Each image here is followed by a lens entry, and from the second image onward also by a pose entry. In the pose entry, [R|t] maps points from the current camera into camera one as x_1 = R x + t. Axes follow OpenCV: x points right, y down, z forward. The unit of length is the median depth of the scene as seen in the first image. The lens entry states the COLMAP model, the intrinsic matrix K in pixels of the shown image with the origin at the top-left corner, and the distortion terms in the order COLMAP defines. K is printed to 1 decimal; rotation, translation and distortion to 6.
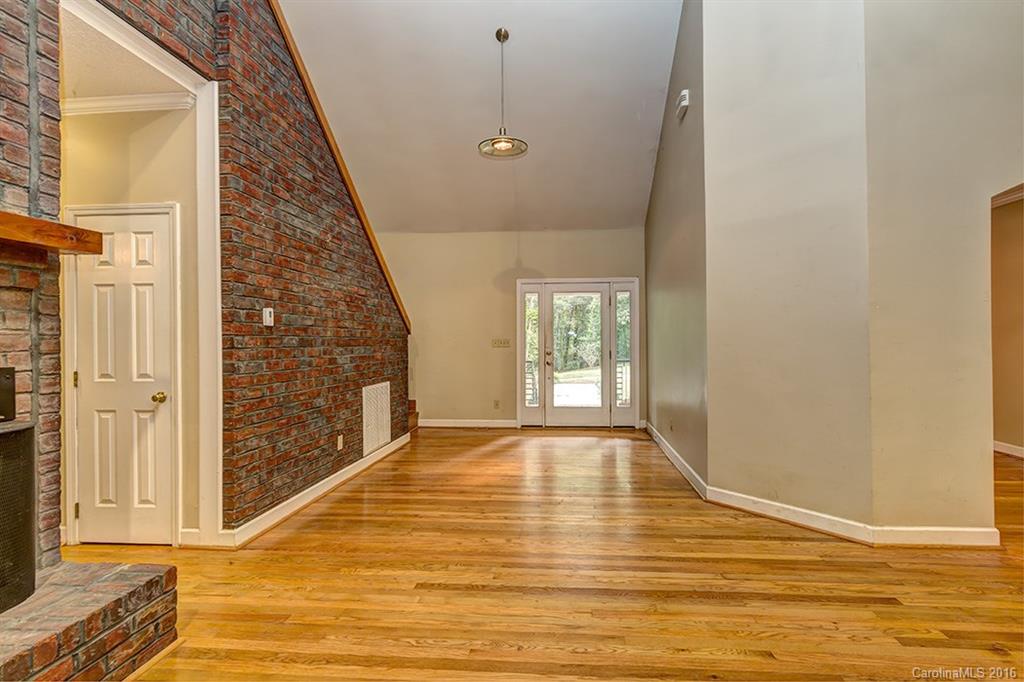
lens RADIAL K [[480.5, 0, 559.0], [0, 480.5, 337.2], [0, 0, 1]] dist [0.001966, -0.001837]
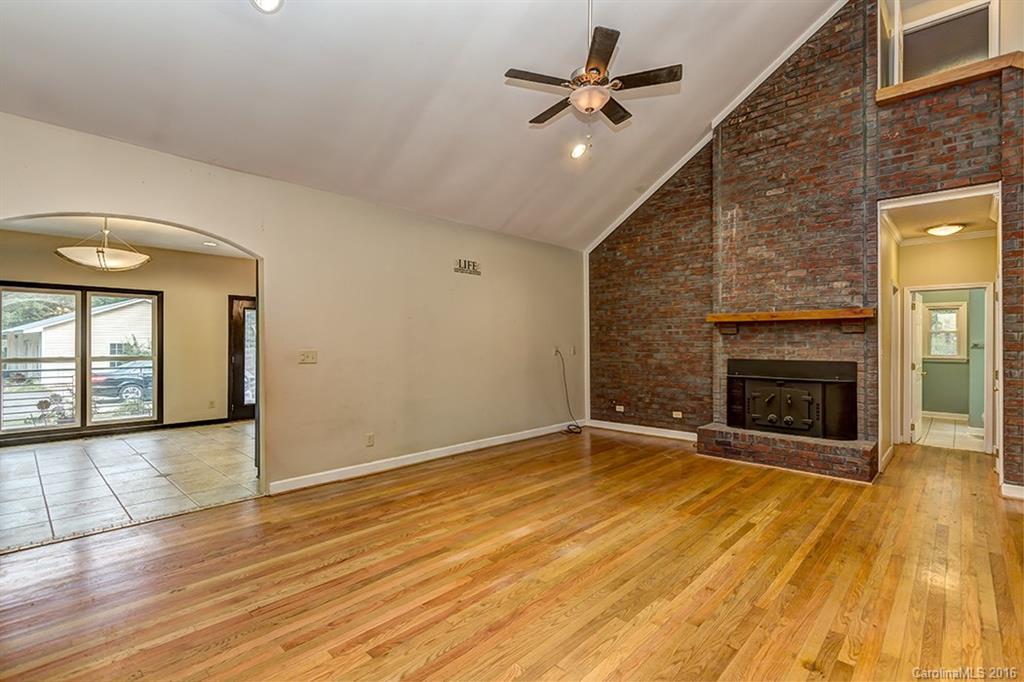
lens RADIAL K [[480.5, 0, 542.5], [0, 480.5, 336.3], [0, 0, 1]] dist [0.001966, -0.001837]
pose [[-0.583956, -0.005117, -0.811769, 2.008424], [0.003830, 0.999952, -0.009058, -0.060273], [0.811776, -0.008399, -0.583909, 1.081203]]
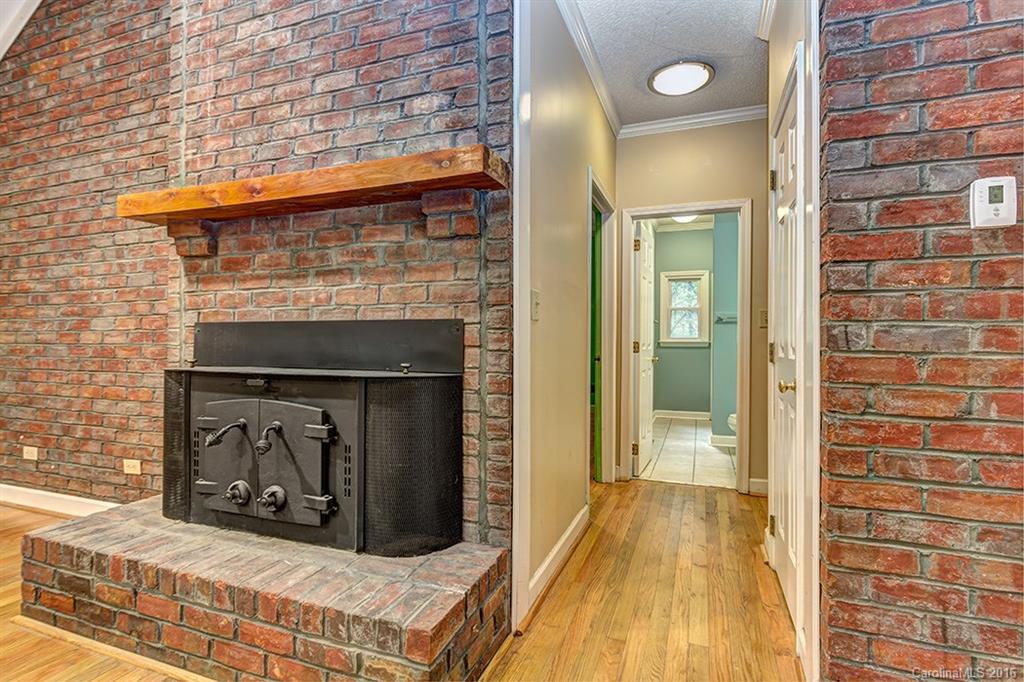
lens RADIAL K [[473.6, 0, 487.5], [0, 473.6, 339.4], [0, 0, 1]] dist [0.004710, -0.000284]
pose [[-0.324066, 0.004541, -0.946024, -0.237995], [0.007329, 0.999971, 0.002290, 0.095940], [0.946006, -0.006191, -0.324090, 1.276093]]
